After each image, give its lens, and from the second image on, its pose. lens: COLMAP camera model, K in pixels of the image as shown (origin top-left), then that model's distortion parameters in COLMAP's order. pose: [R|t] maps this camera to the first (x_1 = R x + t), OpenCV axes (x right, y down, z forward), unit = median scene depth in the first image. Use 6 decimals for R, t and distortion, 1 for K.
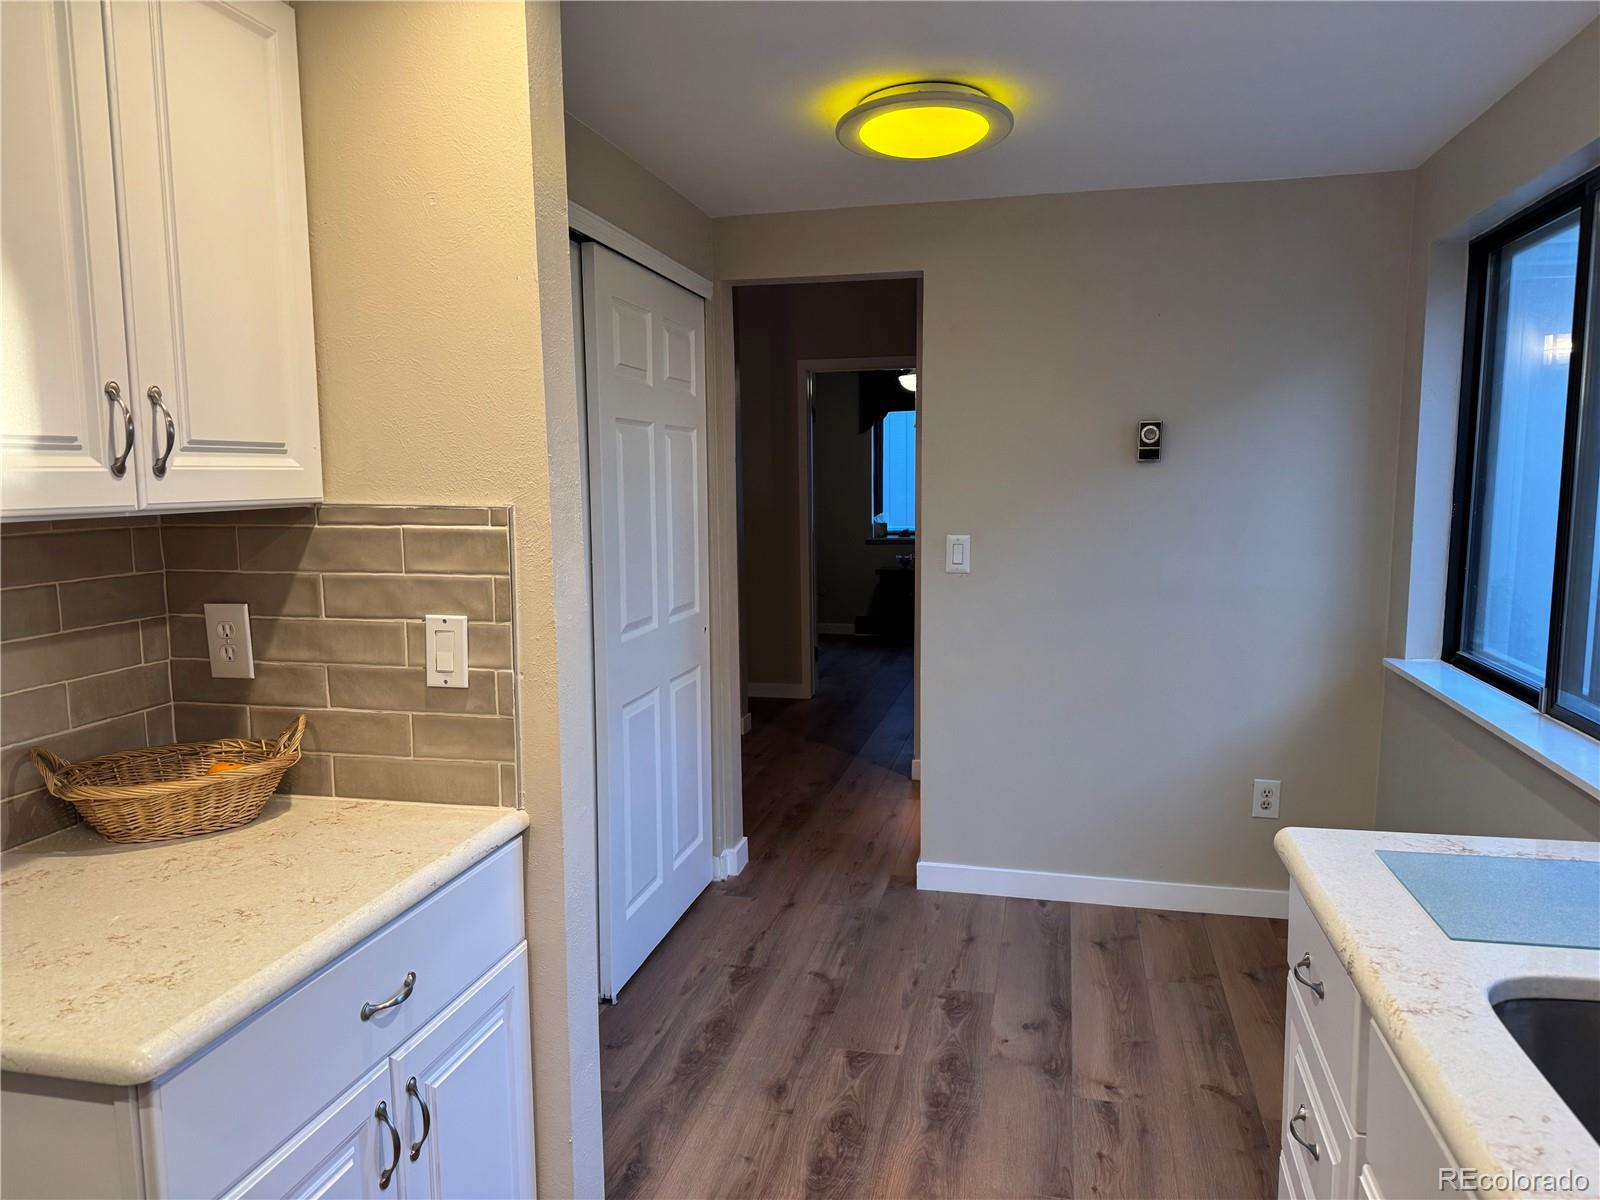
lens RADIAL K [[1128.6, 0, 800.0], [0, 1128.6, 600.0], [0, 0, 1]] dist [0.125377, -0.153487]
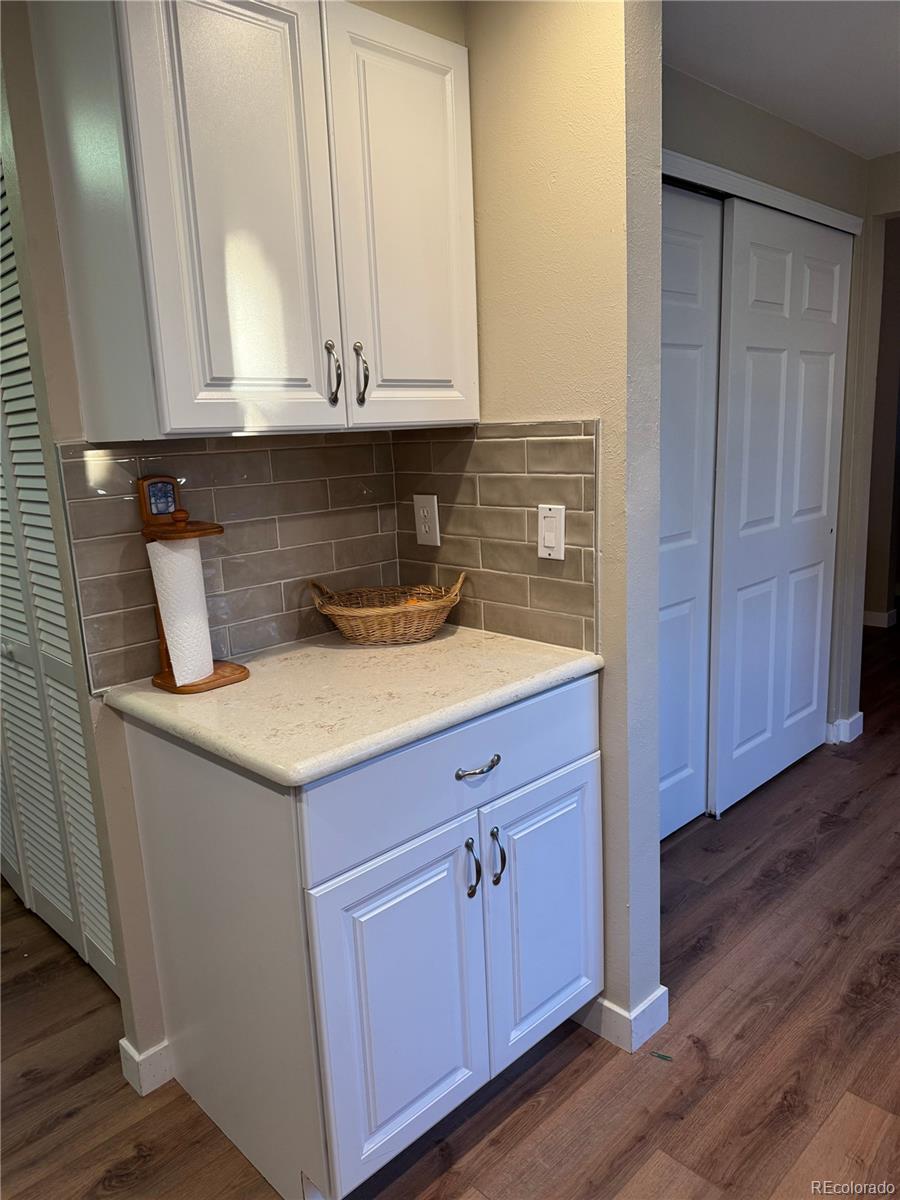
lens RADIAL K [[846.4, 0, 451.1], [0, 846.4, 597.9], [0, 0, 1]] dist [0.125377, -0.153487]
pose [[0.846874, 0.078308, -0.525997, 0.123903], [-0.024745, 0.993830, 0.108117, 0.016969], [0.531218, -0.078546, 0.843587, 0.086330]]
